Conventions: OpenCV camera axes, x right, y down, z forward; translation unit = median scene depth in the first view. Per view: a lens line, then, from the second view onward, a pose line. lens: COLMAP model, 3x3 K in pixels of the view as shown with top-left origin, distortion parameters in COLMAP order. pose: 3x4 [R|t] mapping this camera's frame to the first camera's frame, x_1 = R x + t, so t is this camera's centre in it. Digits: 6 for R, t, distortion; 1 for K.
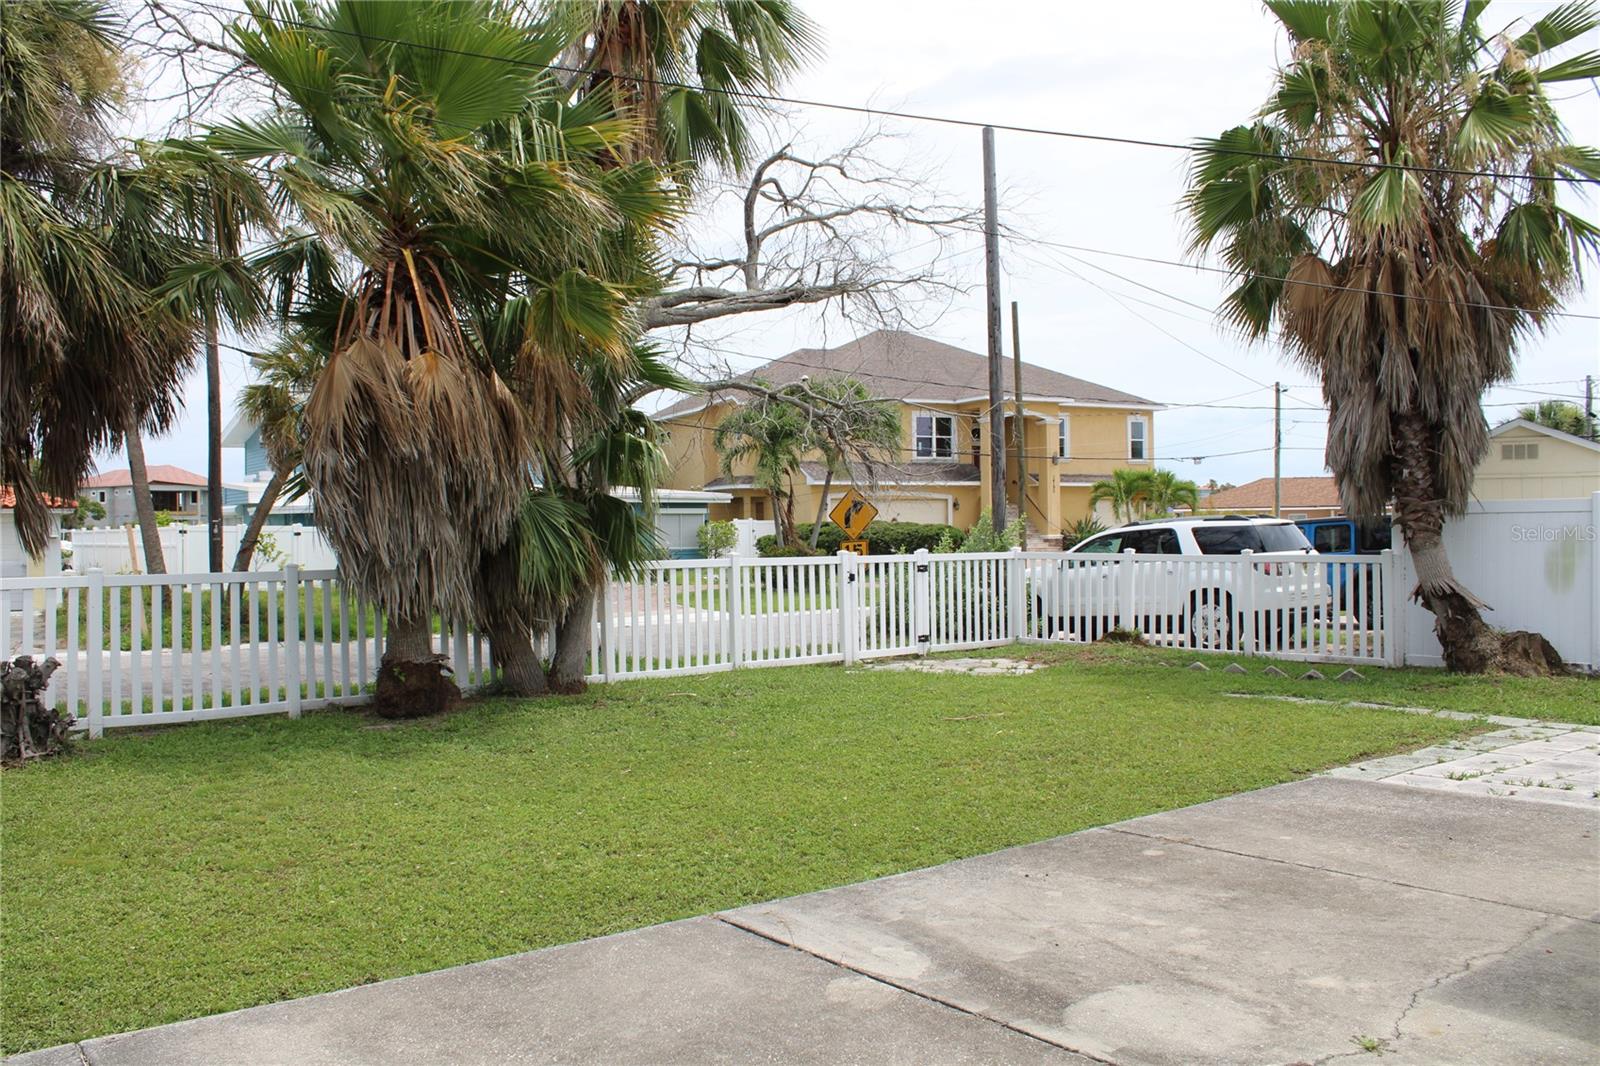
lens RADIAL K [[1358.6, 0, 800.0], [0, 1358.6, 533.0], [0, 0, 1]] dist [-0.159529, 0.166110]
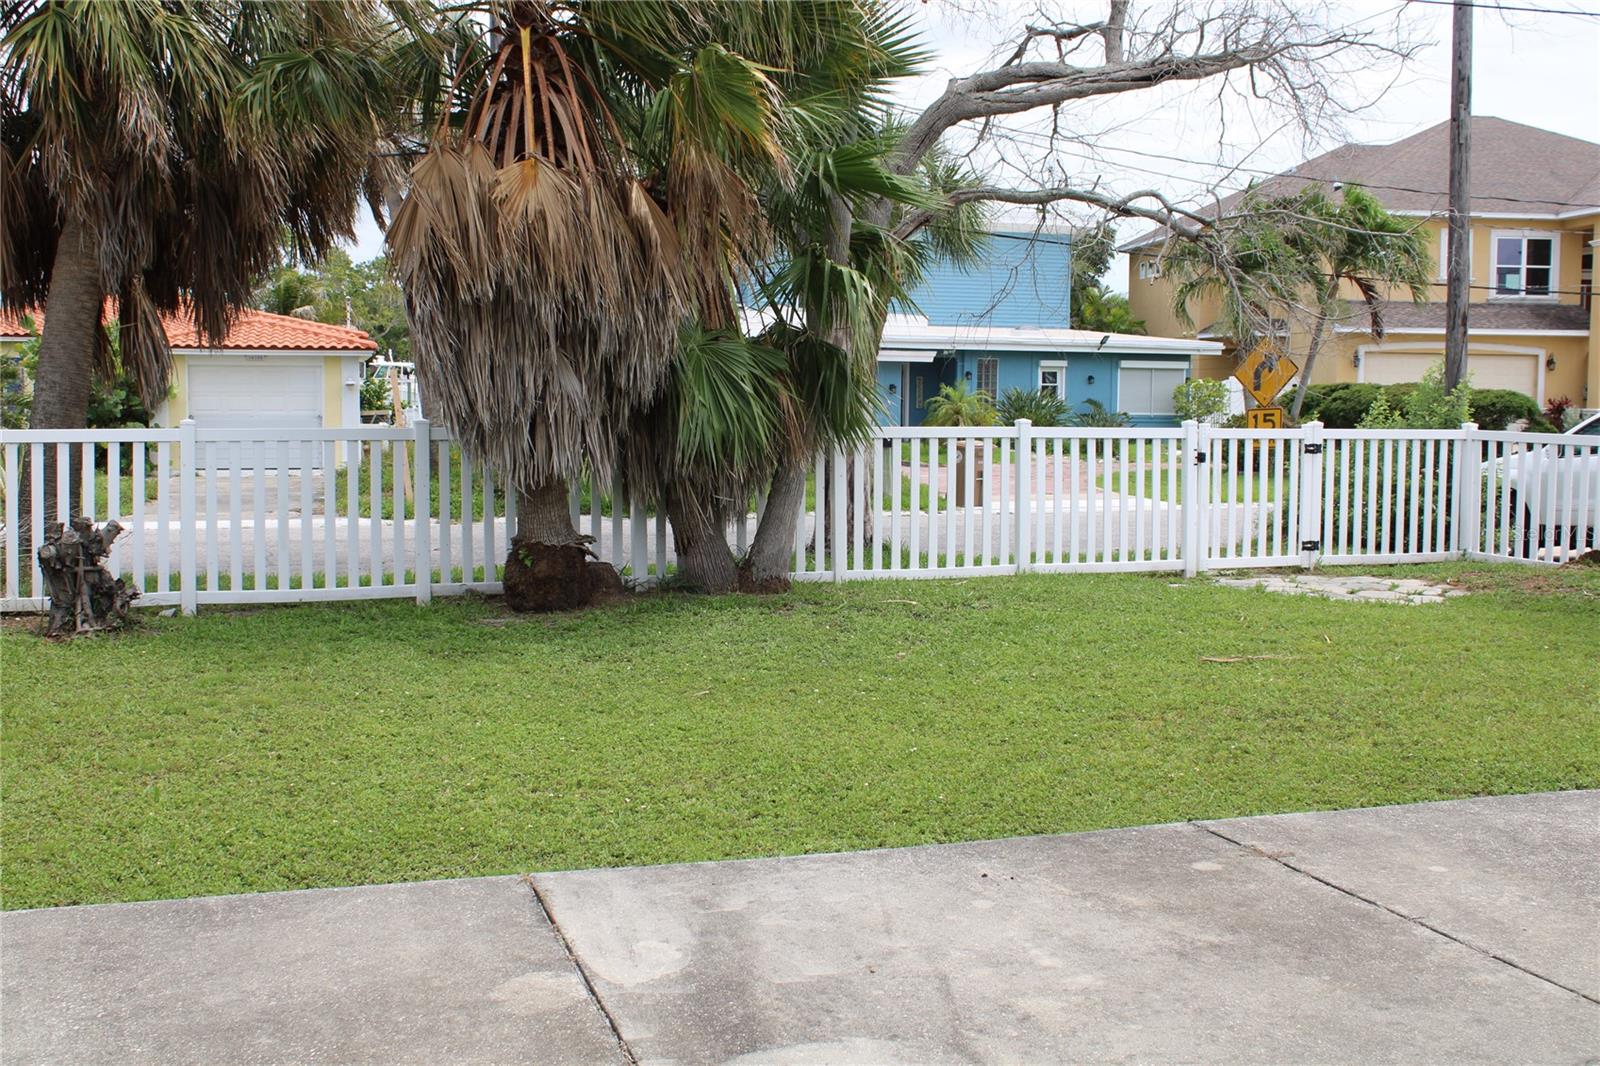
lens RADIAL K [[1750.5, 0, 800.0], [0, 1750.5, 533.0], [0, 0, 1]] dist [-0.079350, 0.033077]
pose [[0.941972, 0.046214, -0.332494, 0.152234], [-0.019250, 0.996285, 0.083942, -0.001614], [0.335138, -0.072670, 0.939362, 0.041378]]
